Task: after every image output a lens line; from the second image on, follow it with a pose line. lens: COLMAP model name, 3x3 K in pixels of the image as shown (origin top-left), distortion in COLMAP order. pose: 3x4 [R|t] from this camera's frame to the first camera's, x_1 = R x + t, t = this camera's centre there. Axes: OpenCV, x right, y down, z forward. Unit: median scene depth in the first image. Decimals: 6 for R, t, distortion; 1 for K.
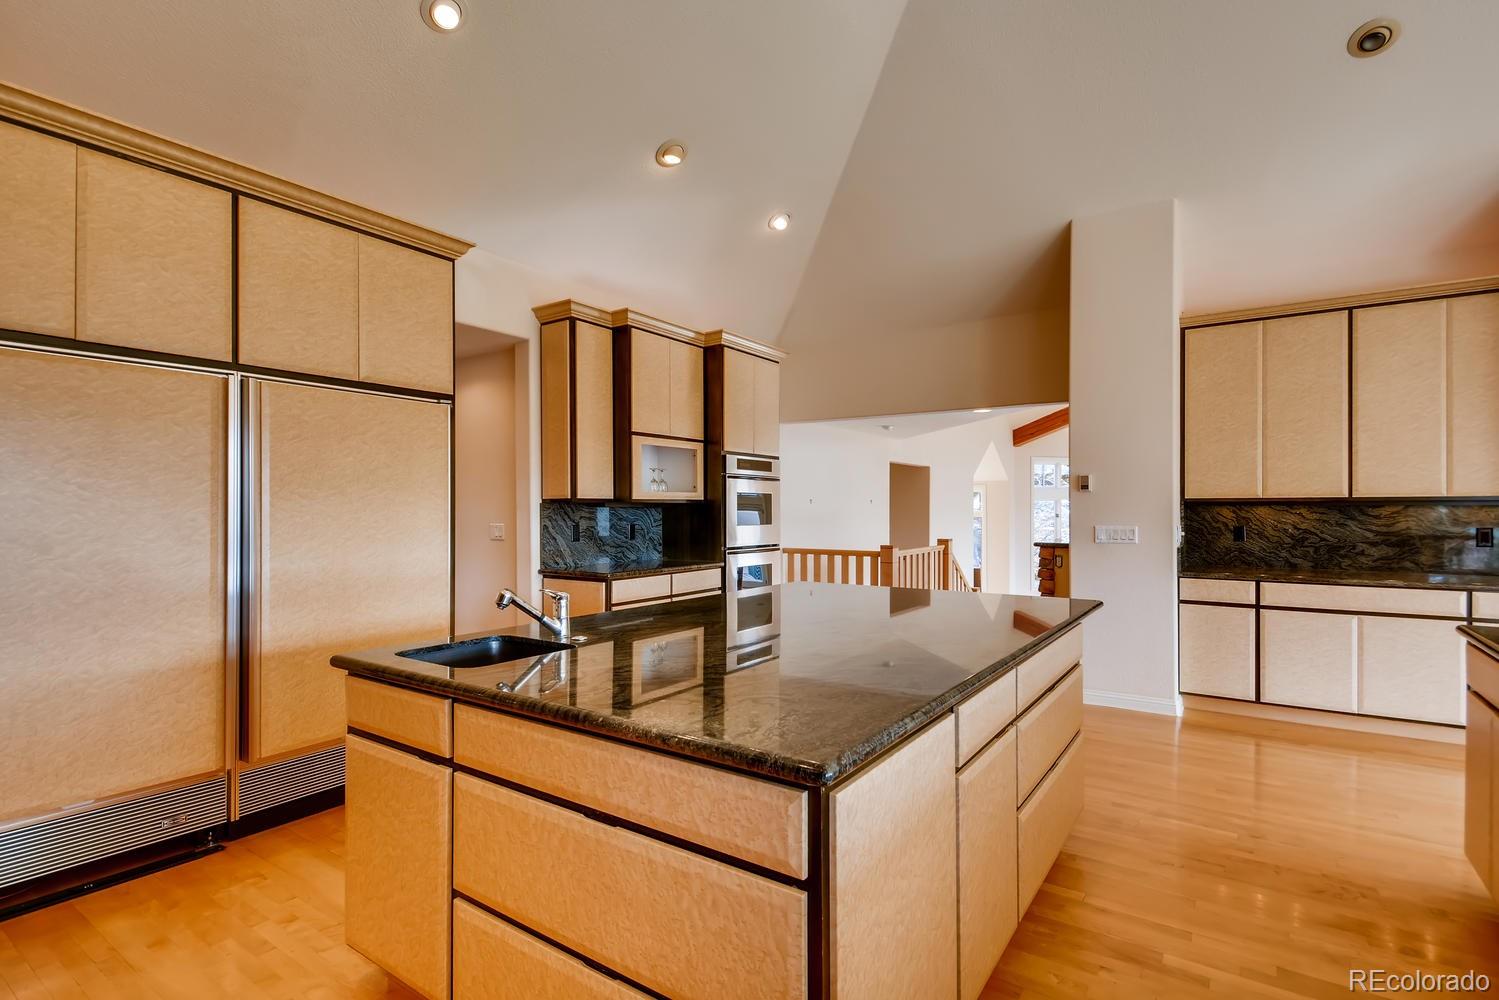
lens RADIAL K [[731.2, 0, 755.2], [0, 731.2, 508.1], [0, 0, 1]] dist [0.004496, 0.000556]
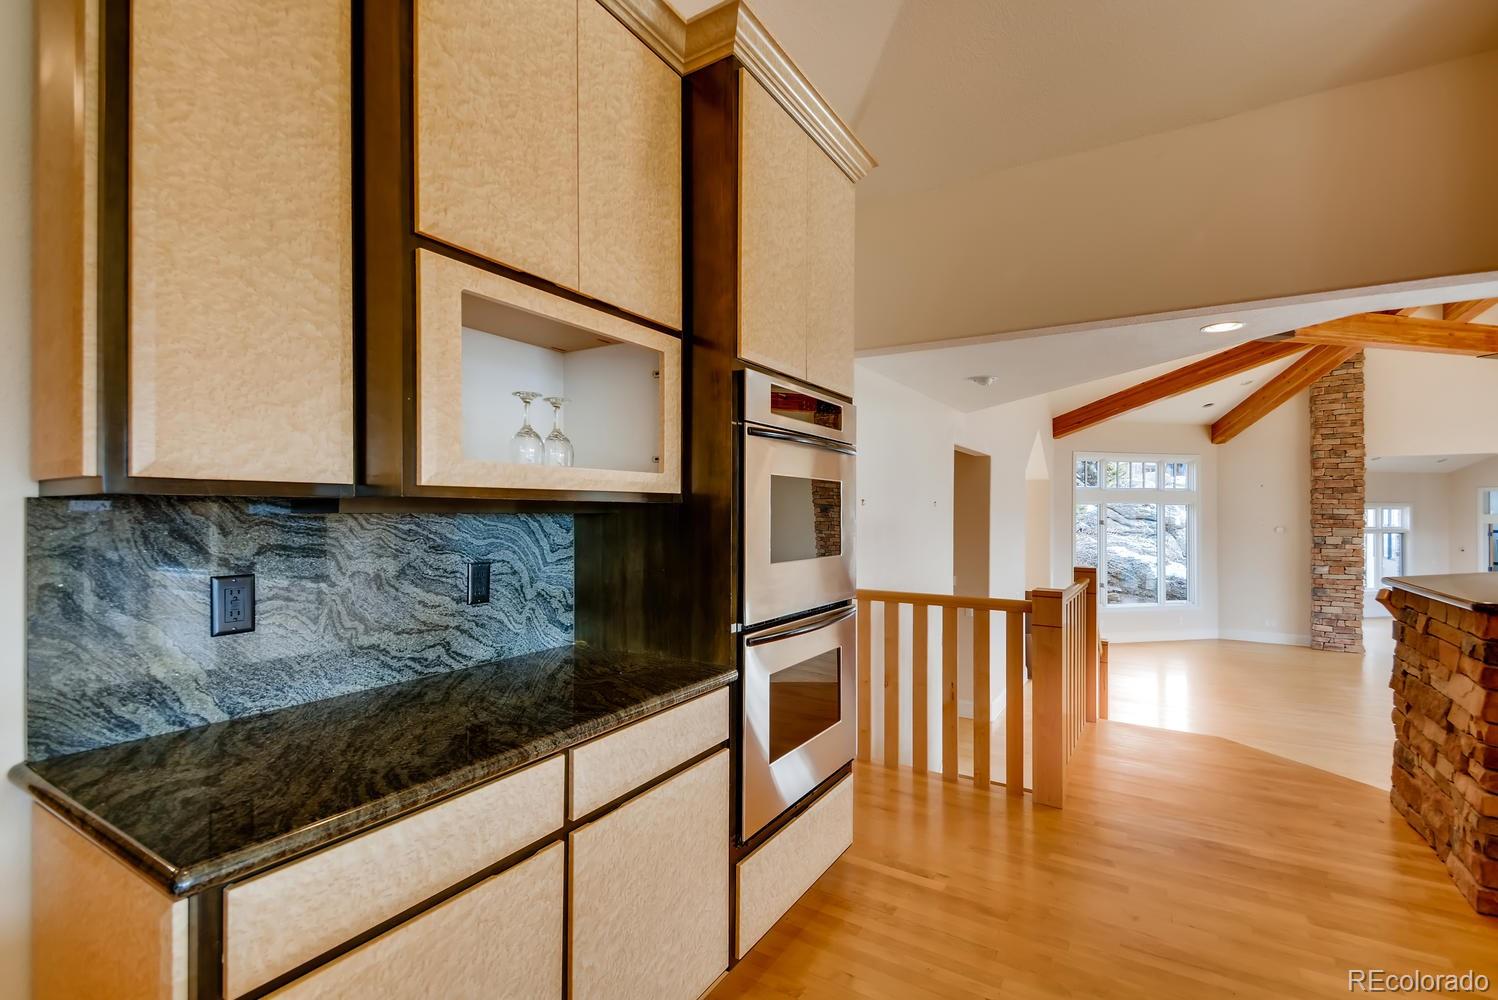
lens RADIAL K [[677.9, 0, 752.6], [0, 677.9, 510.9], [0, 0, 1]] dist [0.022441, -0.010388]
pose [[0.998886, 0.007078, 0.046651, -0.050748], [-0.007152, 0.999973, 0.001420, -0.003568], [-0.046640, -0.001752, 0.998910, 0.660201]]
